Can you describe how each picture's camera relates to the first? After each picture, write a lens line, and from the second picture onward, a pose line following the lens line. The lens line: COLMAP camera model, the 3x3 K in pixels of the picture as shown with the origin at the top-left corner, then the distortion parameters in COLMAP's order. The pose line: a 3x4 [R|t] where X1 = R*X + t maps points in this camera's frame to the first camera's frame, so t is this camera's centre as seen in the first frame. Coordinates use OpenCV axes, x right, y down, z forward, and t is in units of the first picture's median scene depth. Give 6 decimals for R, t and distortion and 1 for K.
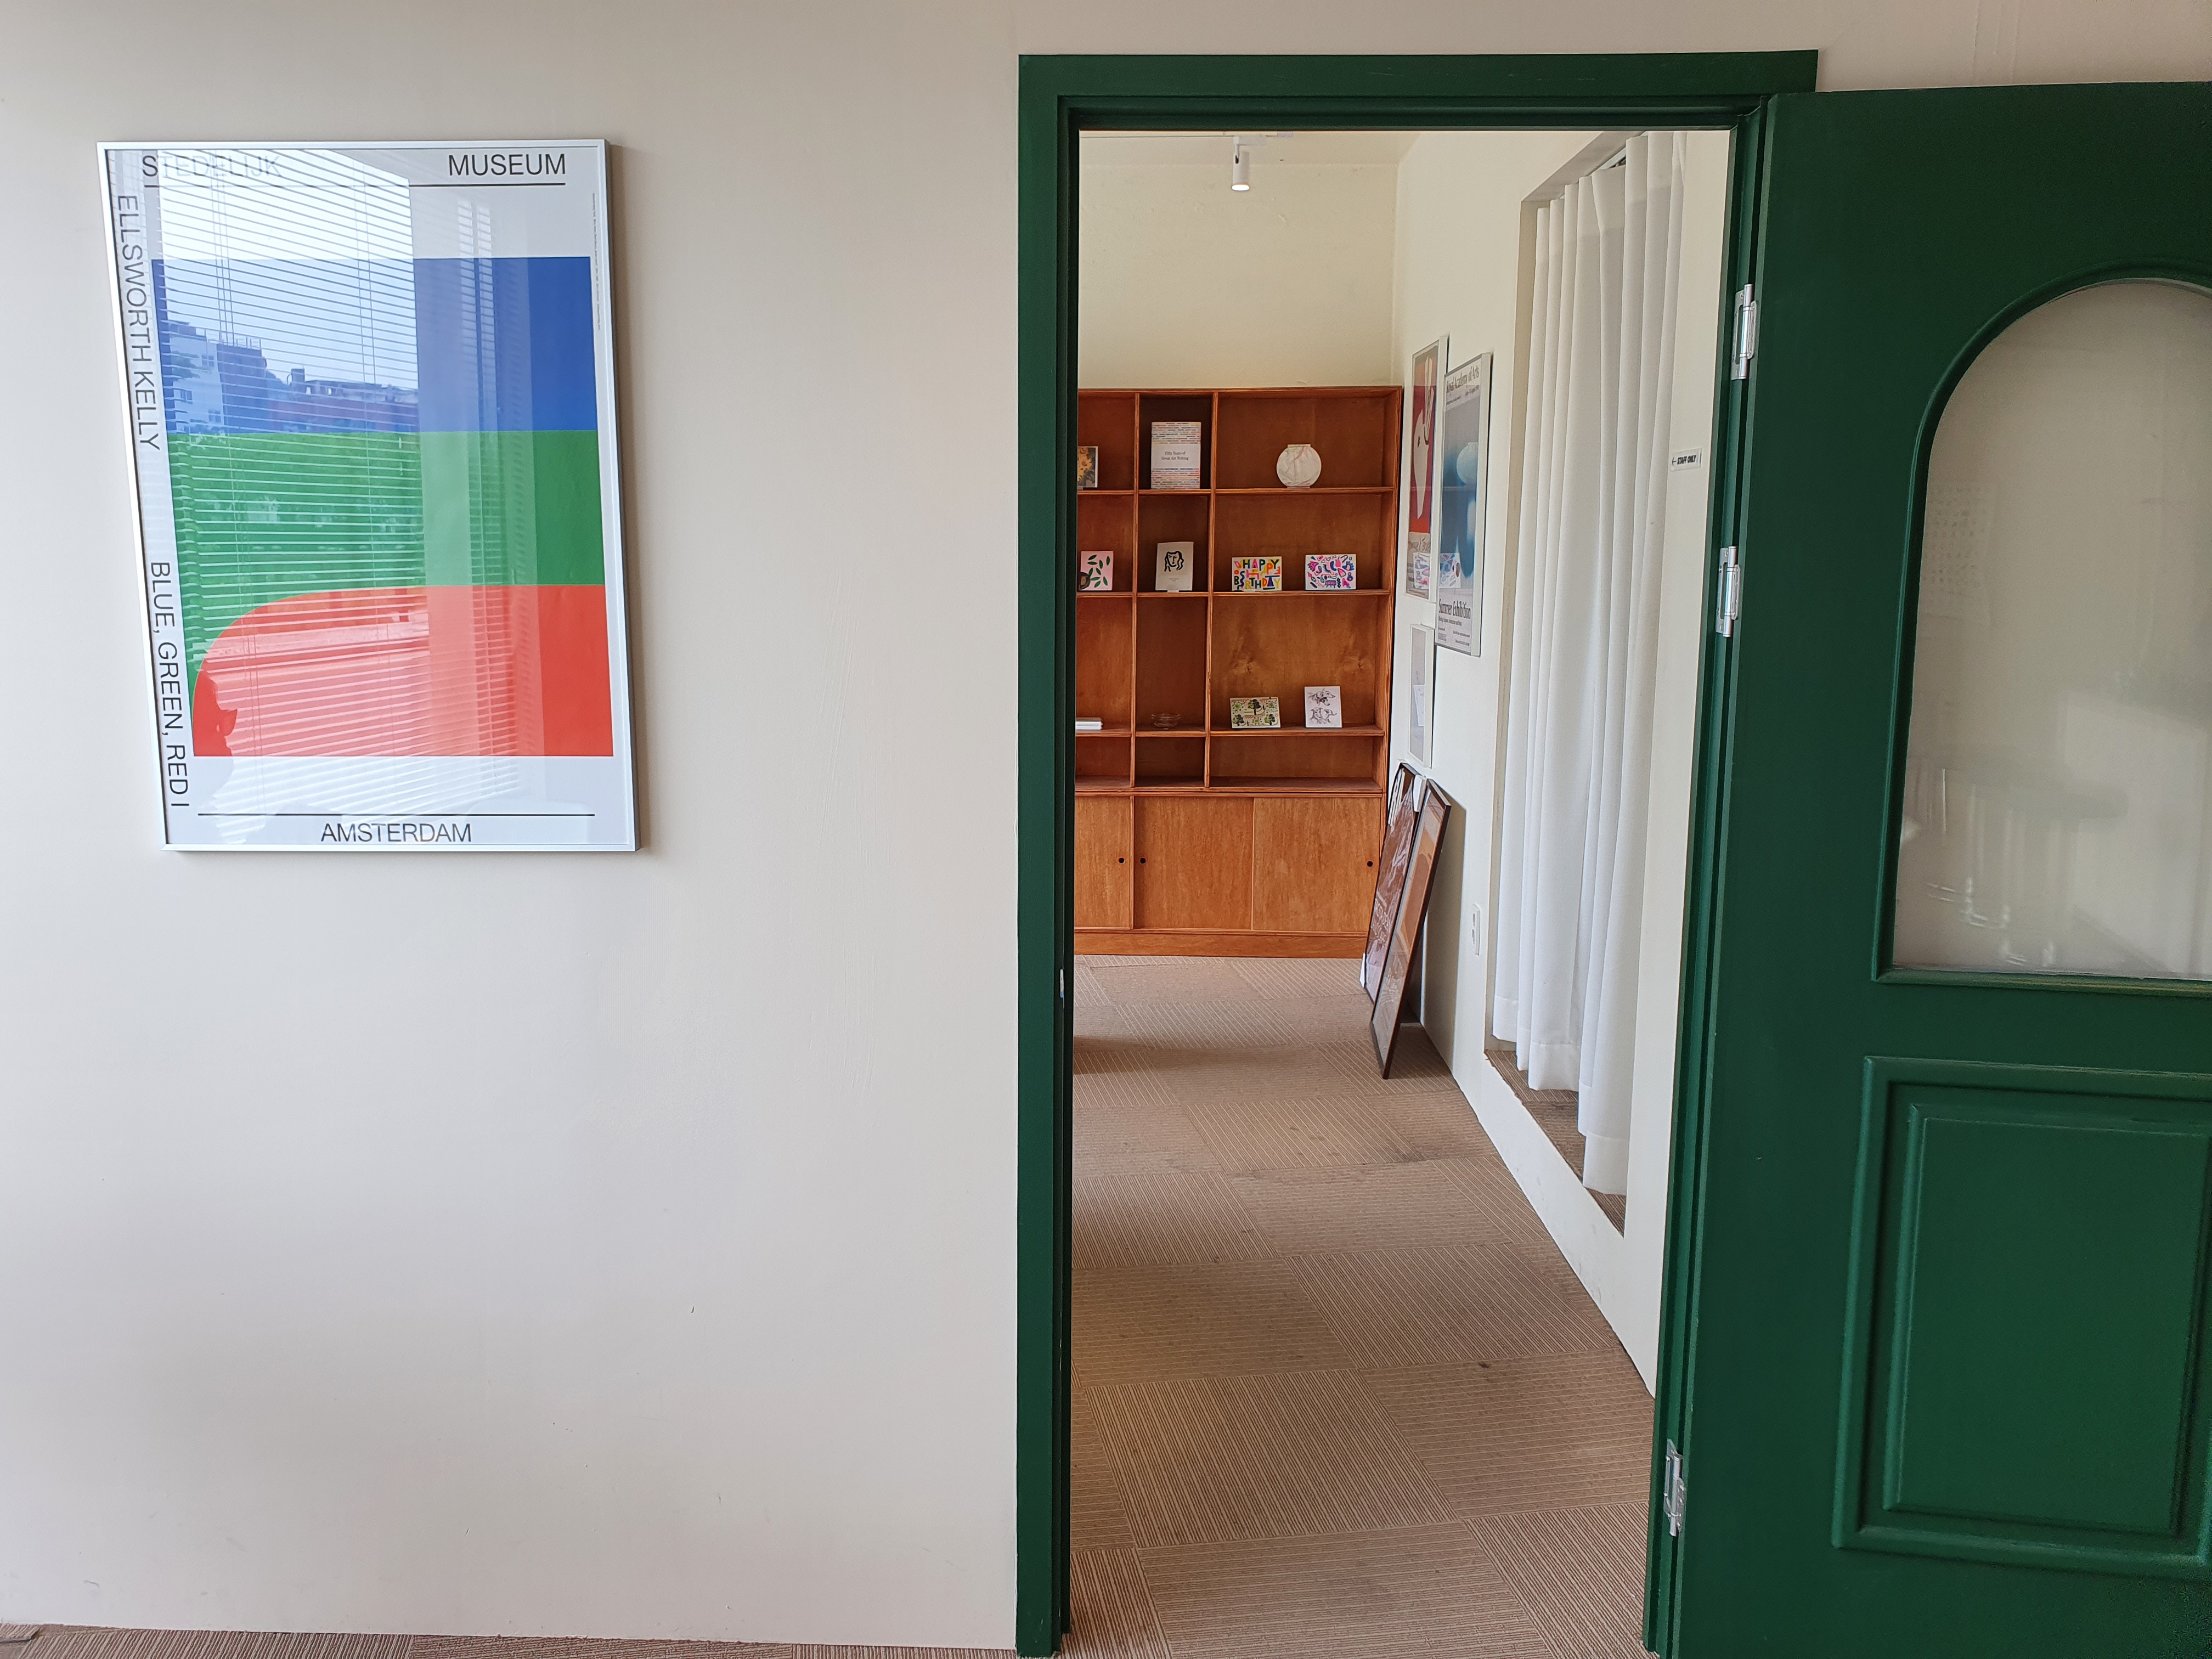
lens RADIAL K [[1757.5, 0, 1037.7], [0, 1757.5, 834.8], [0, 0, 1]] dist [0.089109, -0.064394]
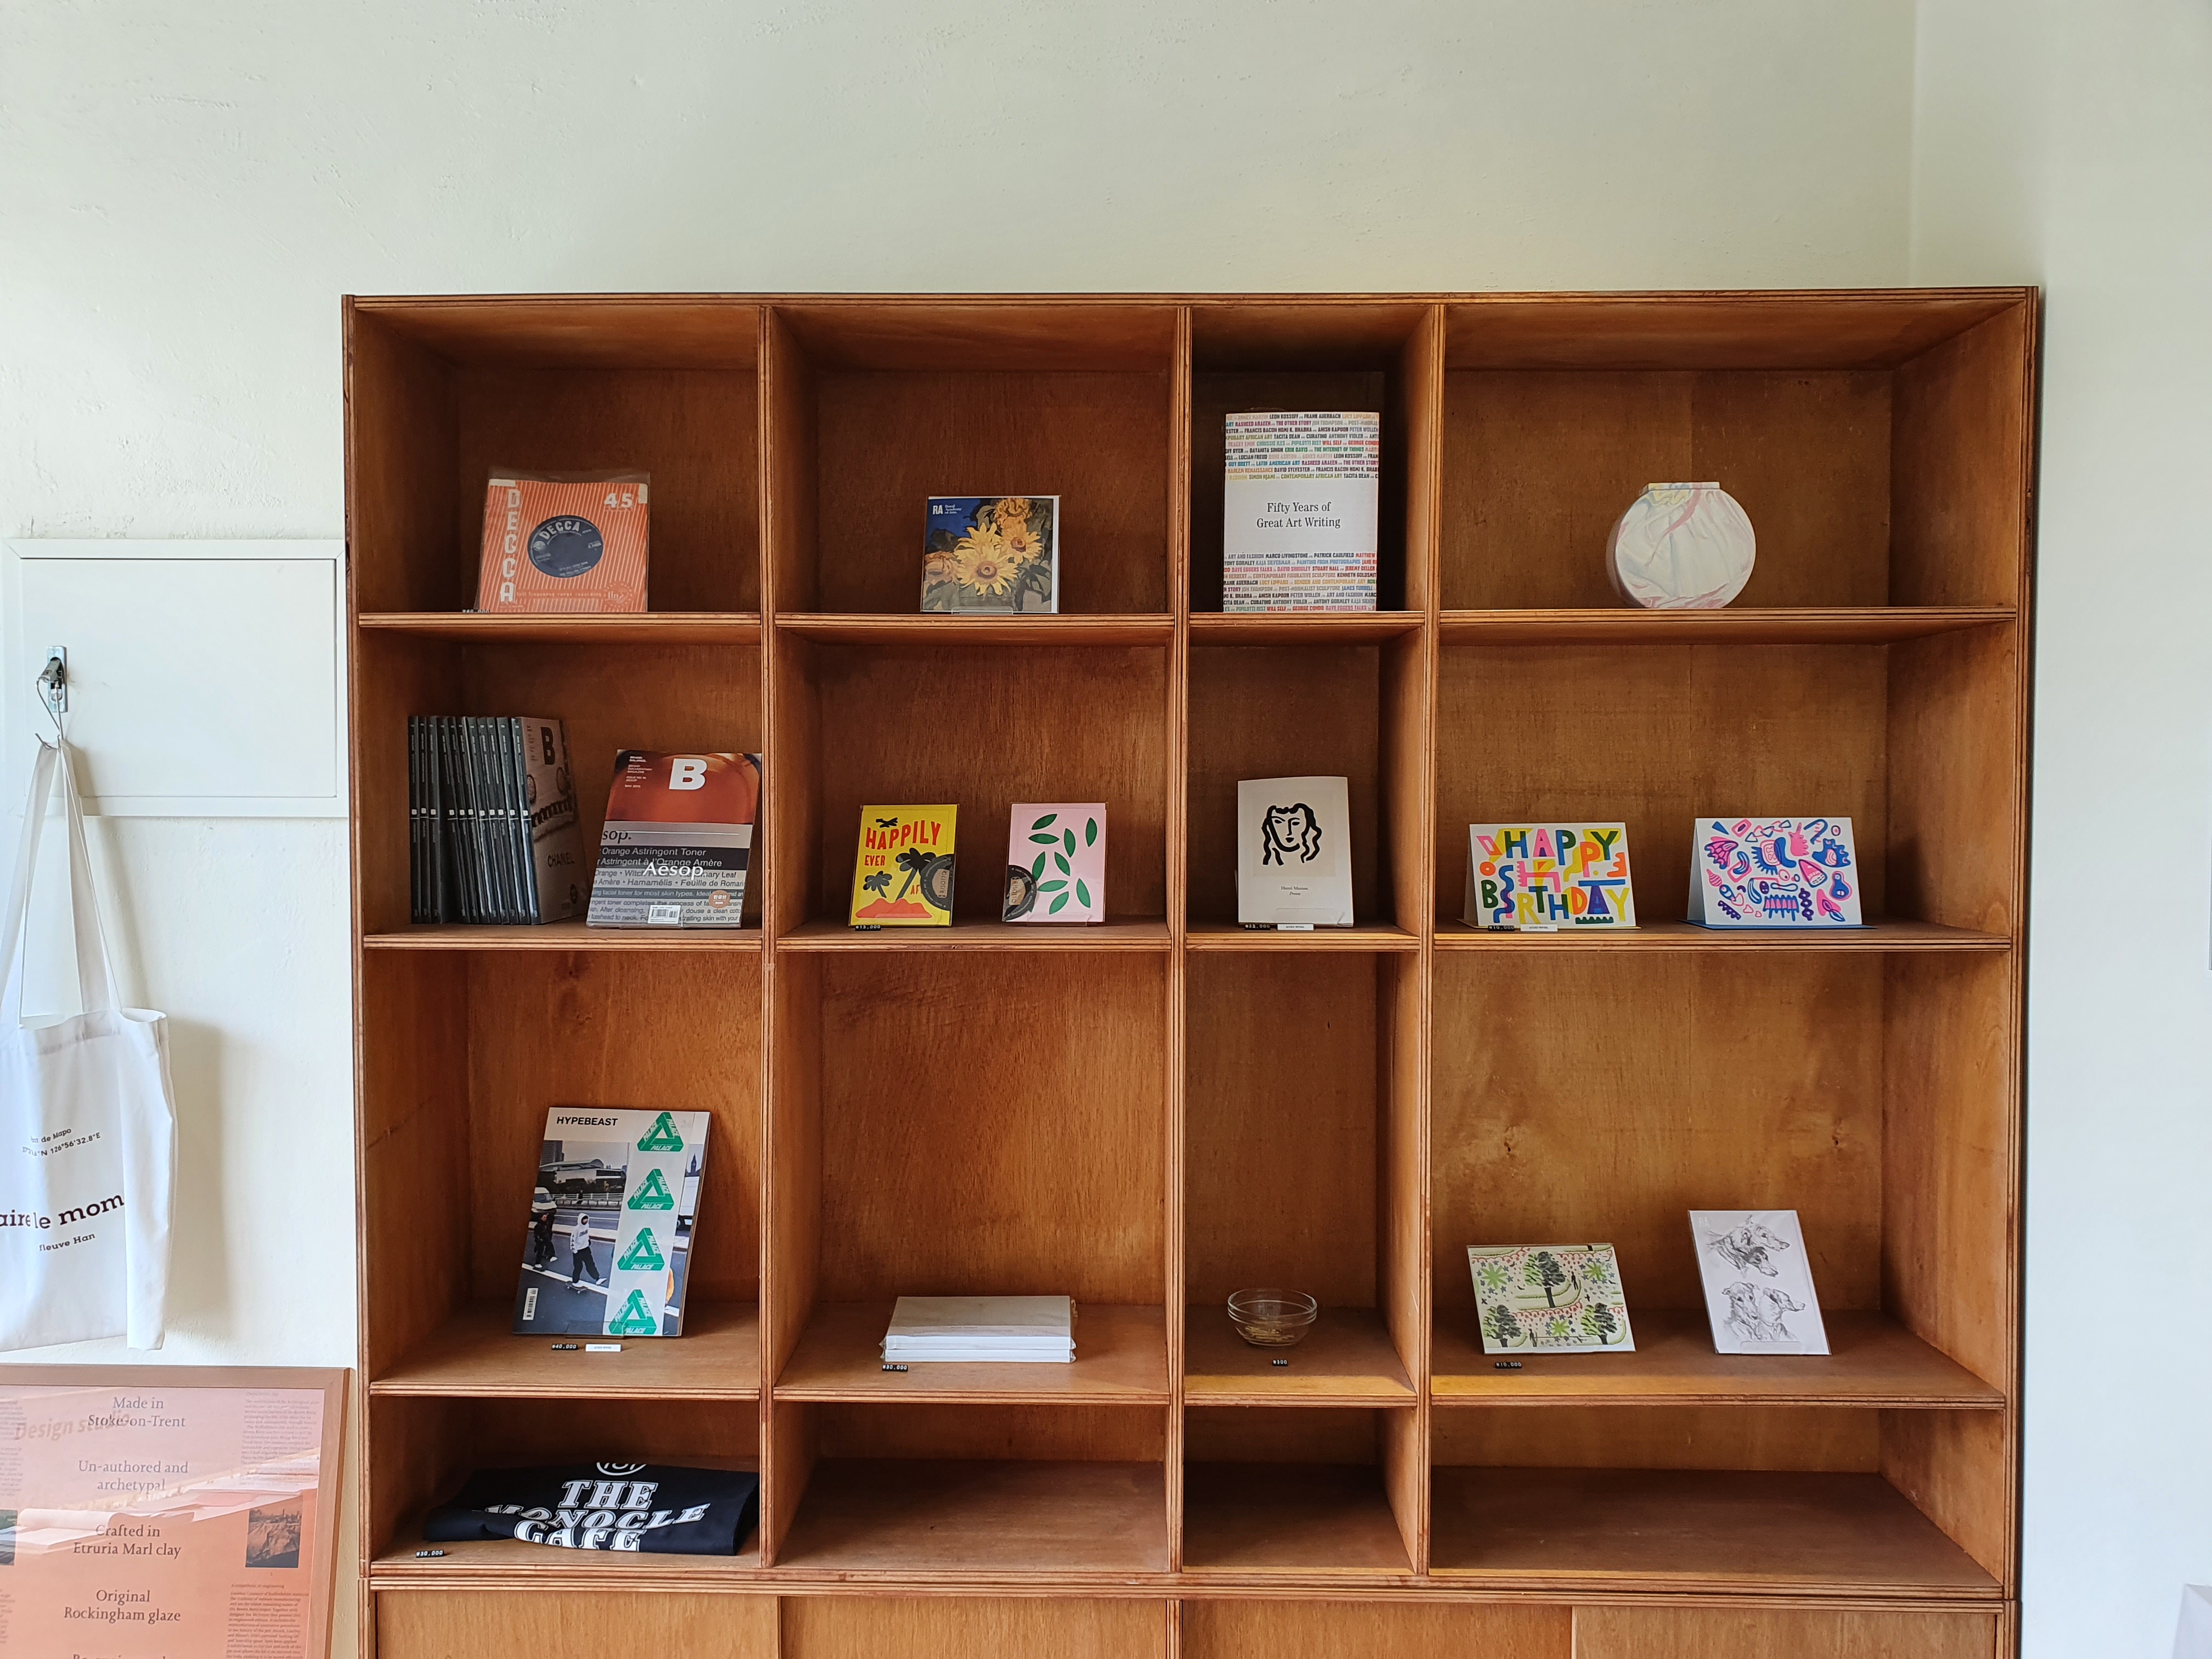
lens RADIAL K [[1757.5, 0, 1037.7], [0, 1757.5, 834.8], [0, 0, 1]] dist [0.089109, -0.064394]
pose [[0.999944, 0.003120, 0.010074, 0.026230], [-0.001716, 0.990647, -0.136438, -0.108657], [-0.010406, 0.136413, 0.990597, 0.664774]]
